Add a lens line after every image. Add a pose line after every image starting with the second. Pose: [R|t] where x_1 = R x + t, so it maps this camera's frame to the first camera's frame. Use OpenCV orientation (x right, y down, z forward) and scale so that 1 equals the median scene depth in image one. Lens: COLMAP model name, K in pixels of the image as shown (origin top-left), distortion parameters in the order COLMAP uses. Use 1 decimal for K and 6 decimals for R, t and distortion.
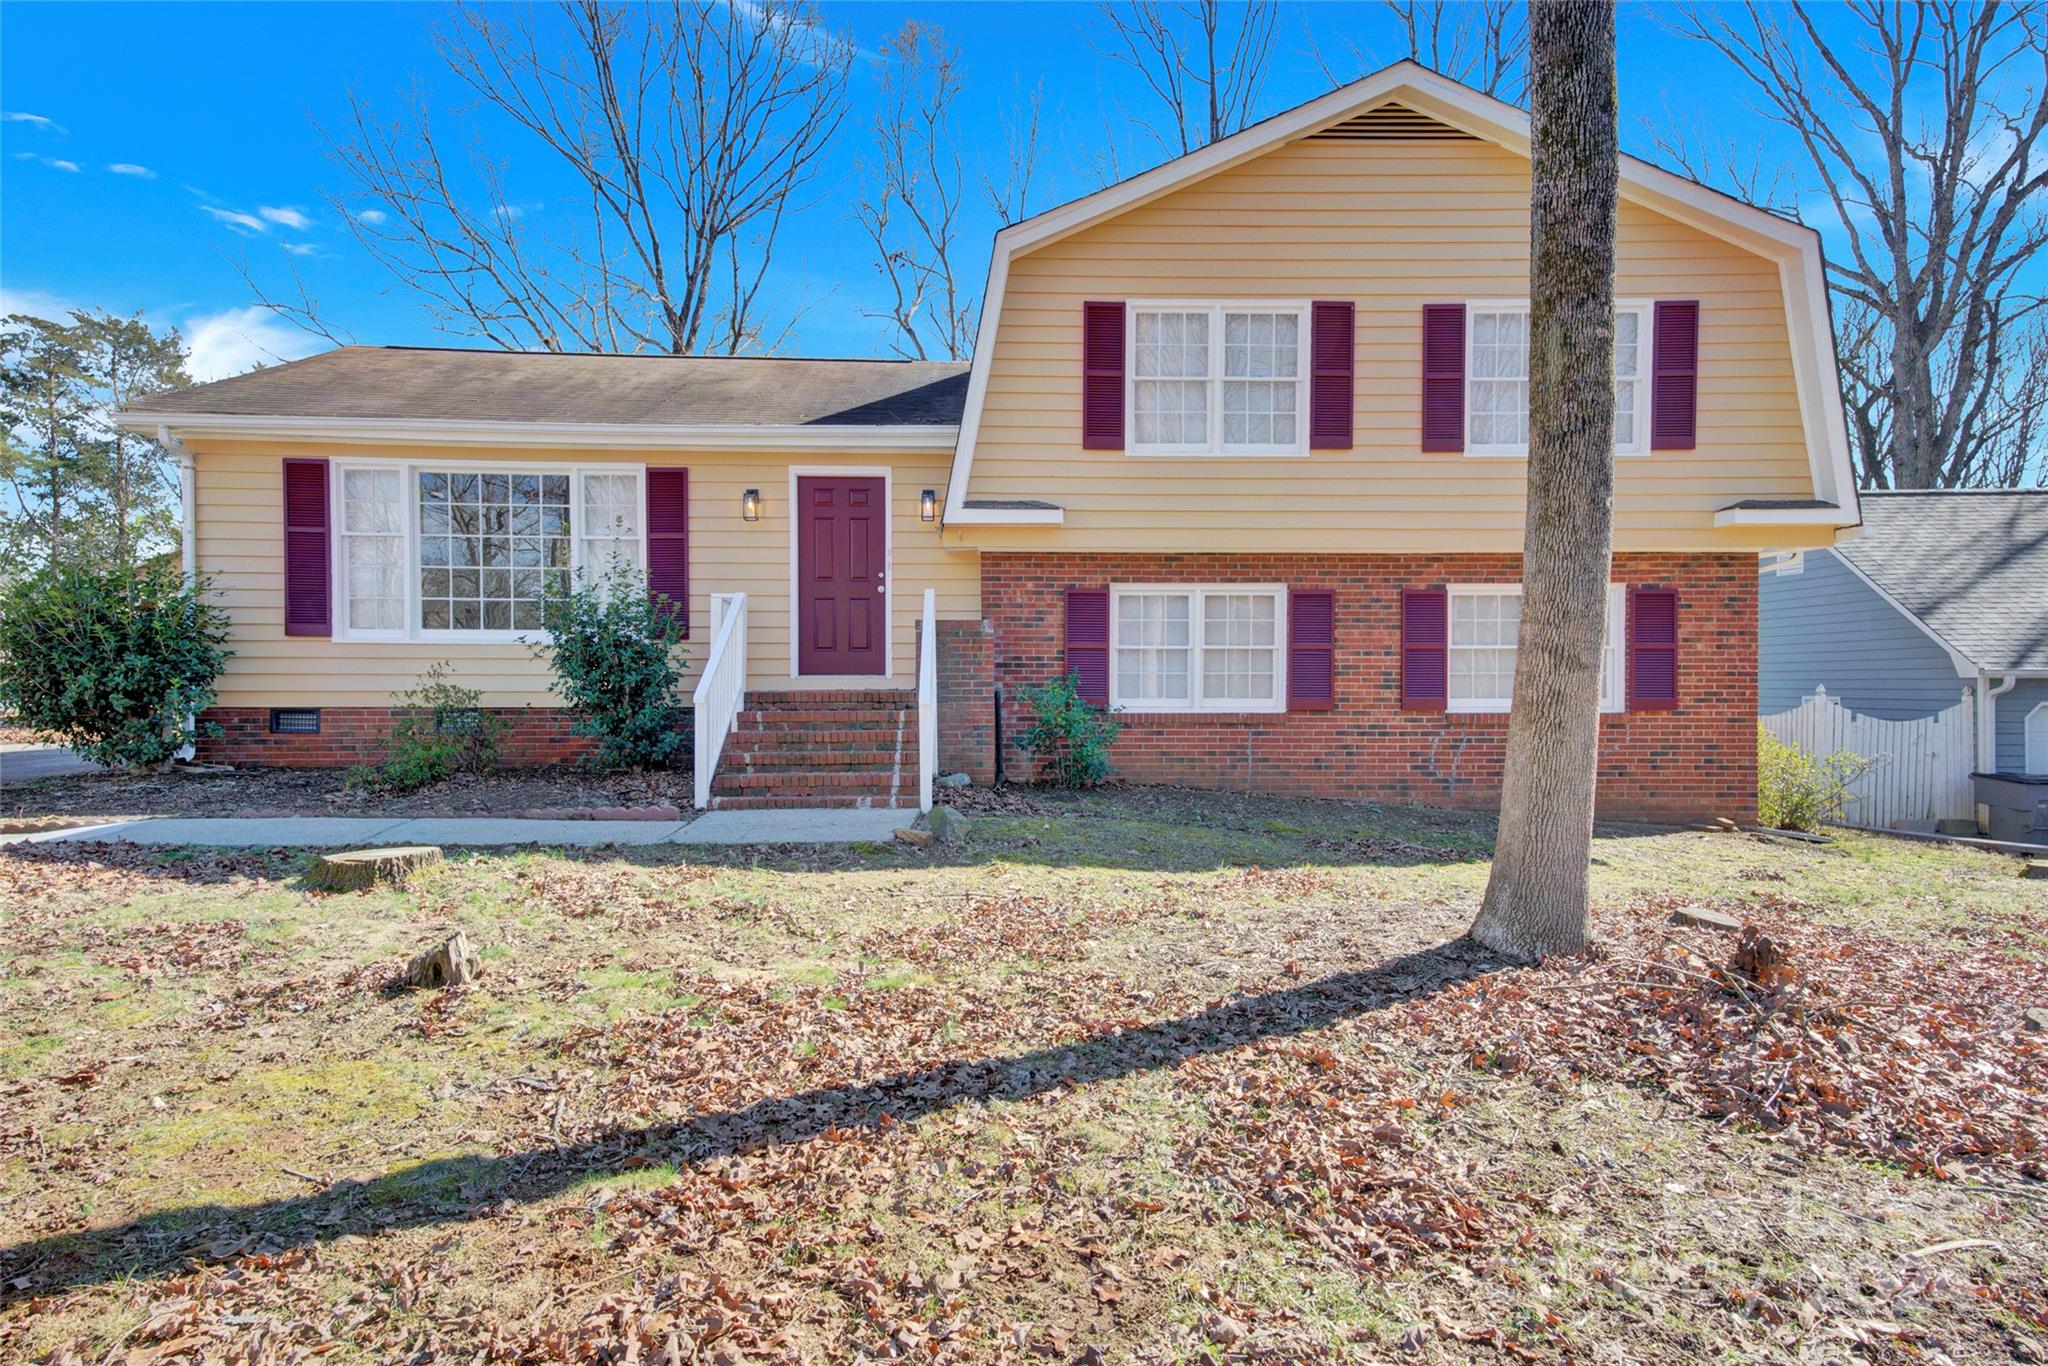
lens RADIAL K [[1176.4, 0, 1024.0], [0, 1176.4, 683.0], [0, 0, 1]] dist [0.080643, 0.001589]
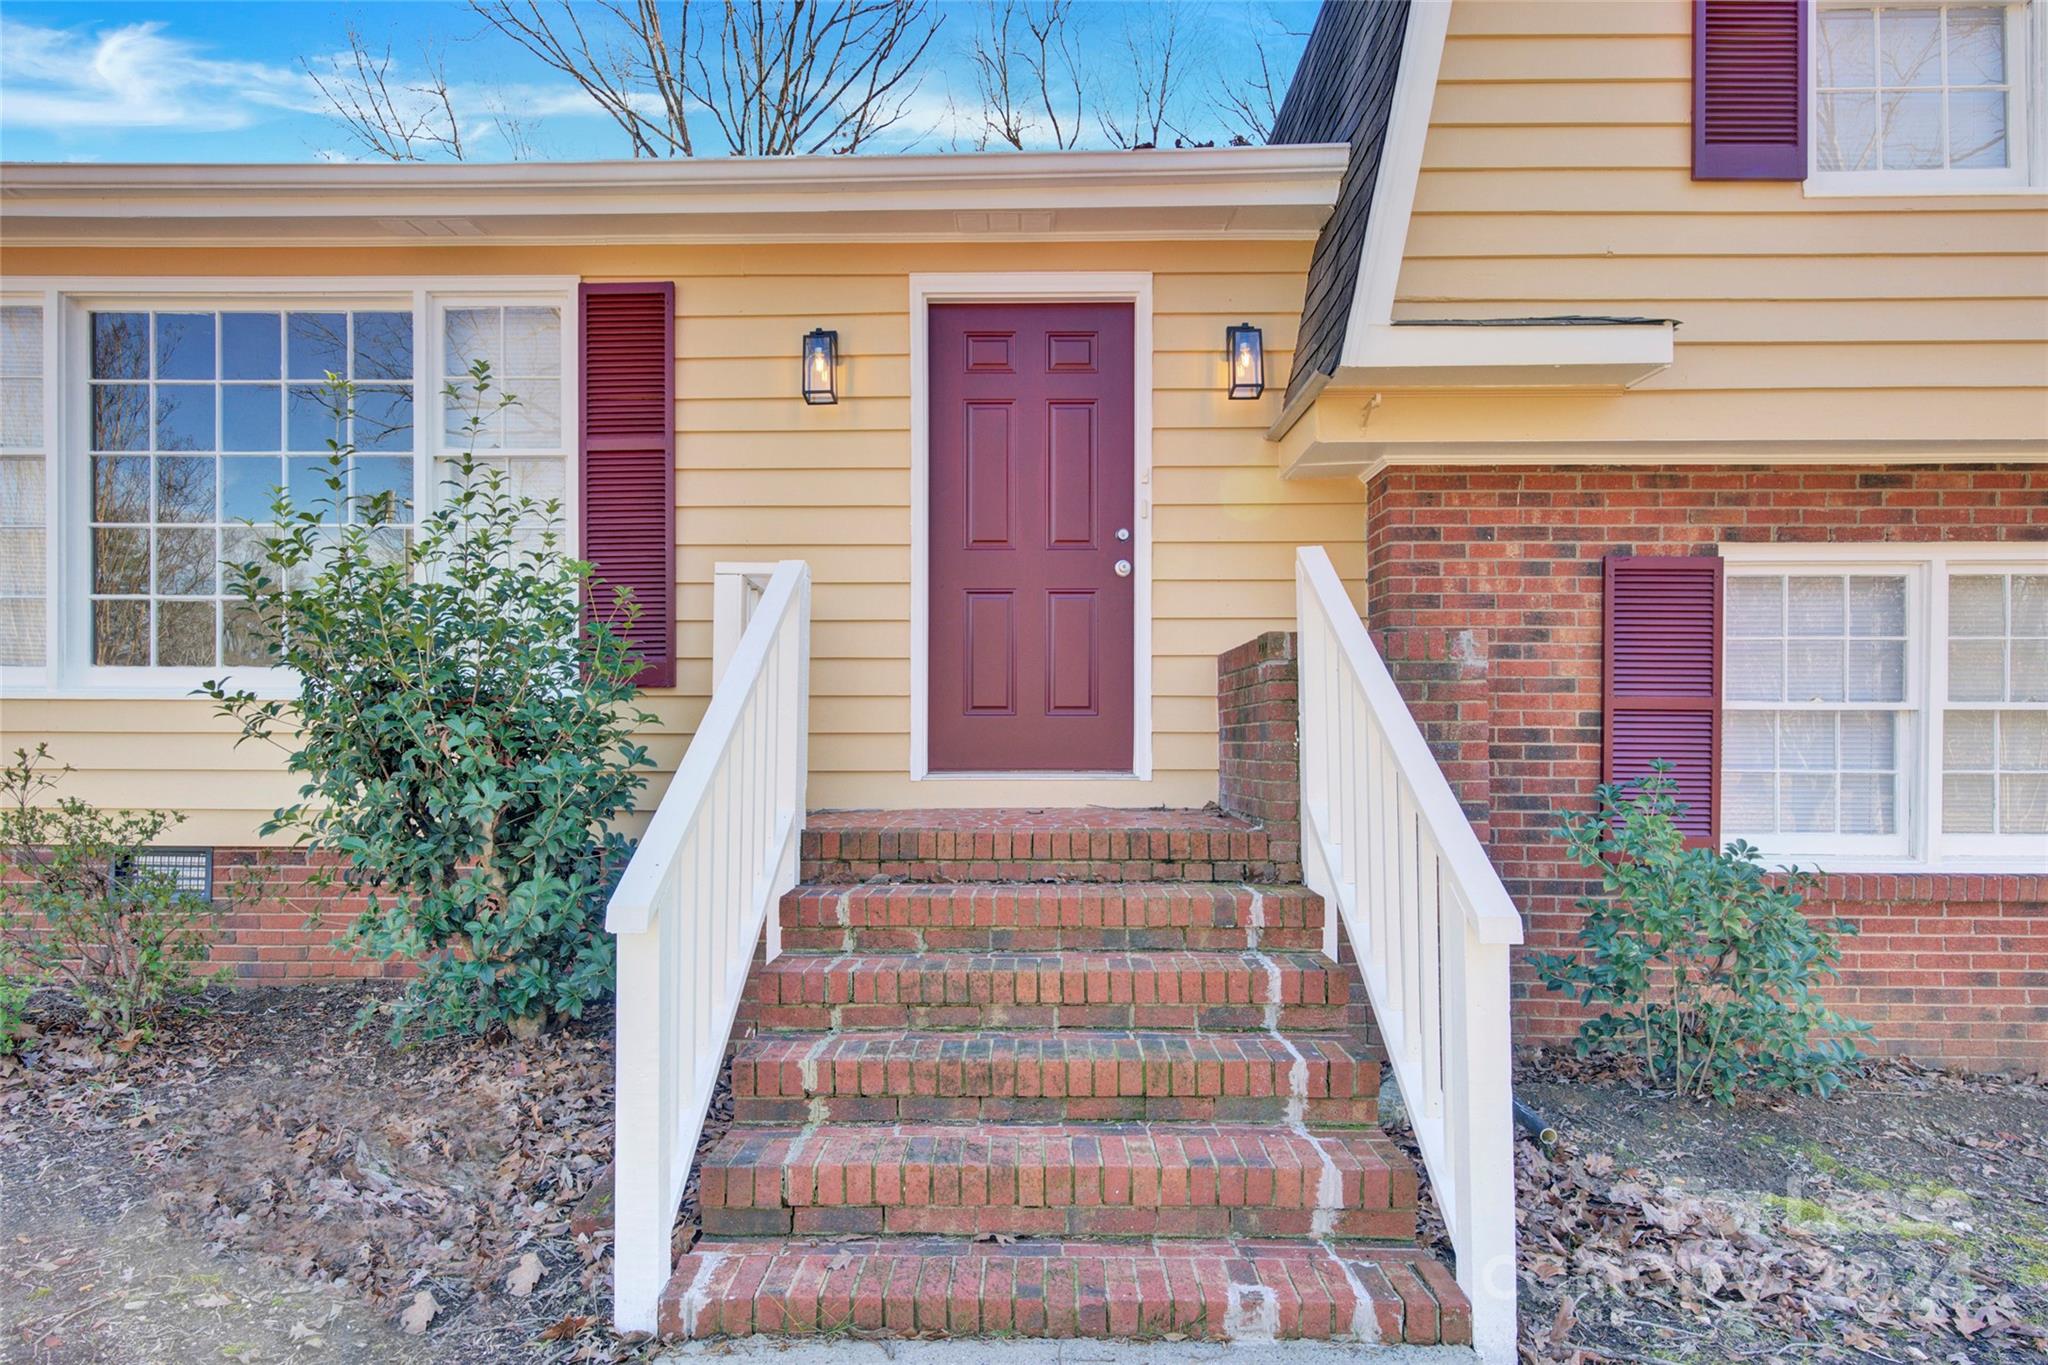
lens RADIAL K [[1192.1, 0, 1011.0], [0, 1192.1, 726.4], [0, 0, 1]] dist [0.003946, 0.001082]
pose [[0.997995, 0.001865, -0.063269, -0.136740], [-0.002072, 0.999993, -0.003204, -0.021839], [0.063263, 0.003329, 0.997991, 0.584592]]
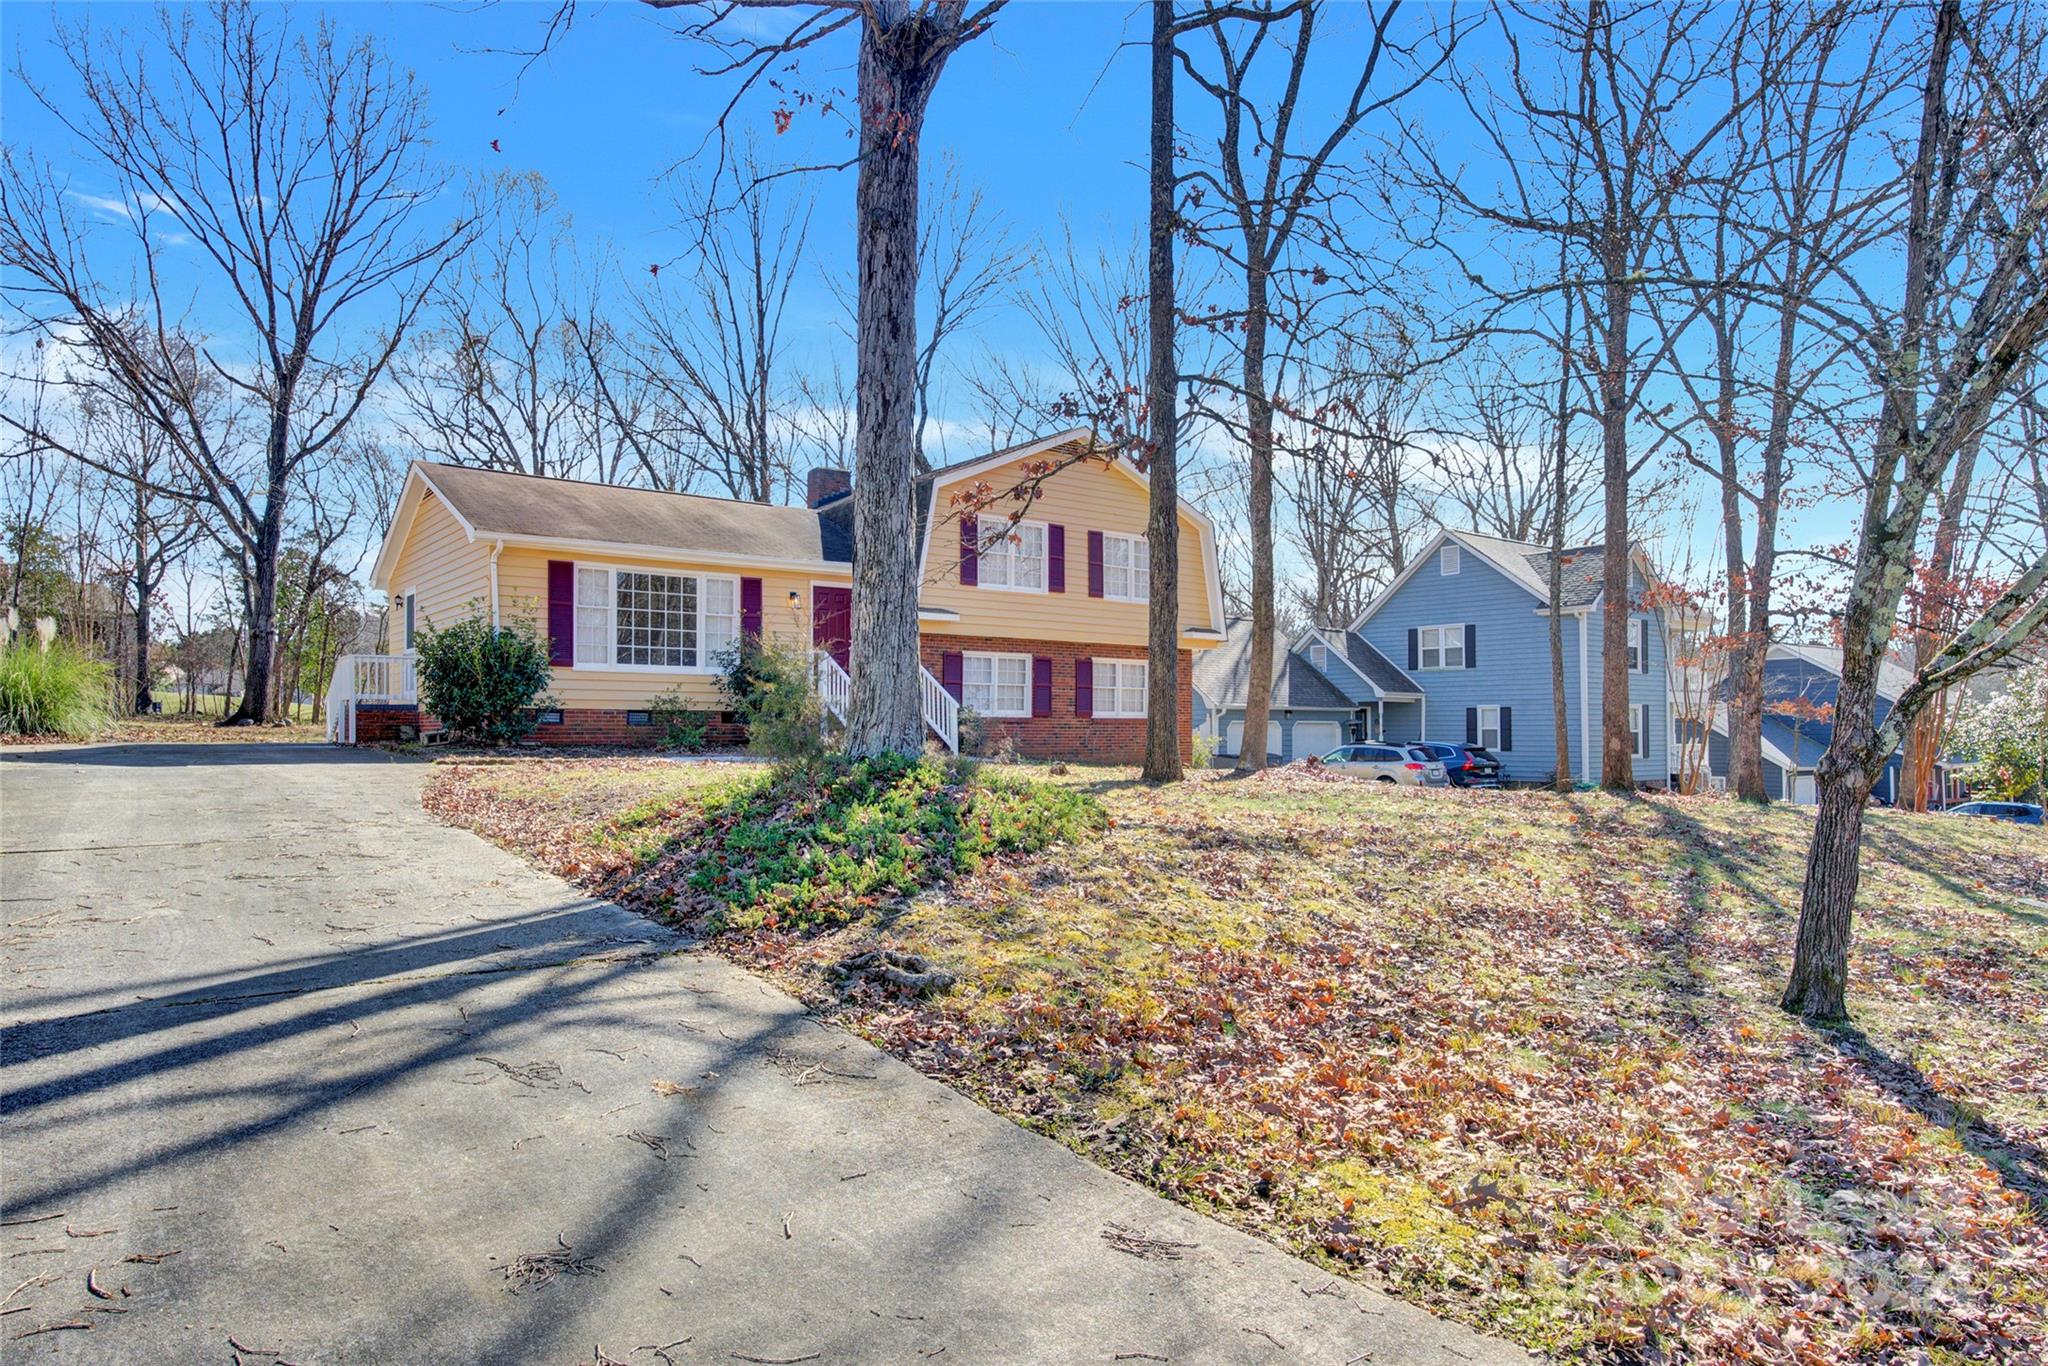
lens RADIAL K [[1258.4, 0, 1027.8], [0, 1258.4, 714.2], [0, 0, 1]] dist [-0.043219, 0.001264]
pose [[0.815151, 0.008375, 0.579187, -1.054441], [0.004836, 0.999762, -0.021263, 0.066833], [-0.579228, 0.020133, 0.814917, -0.779362]]
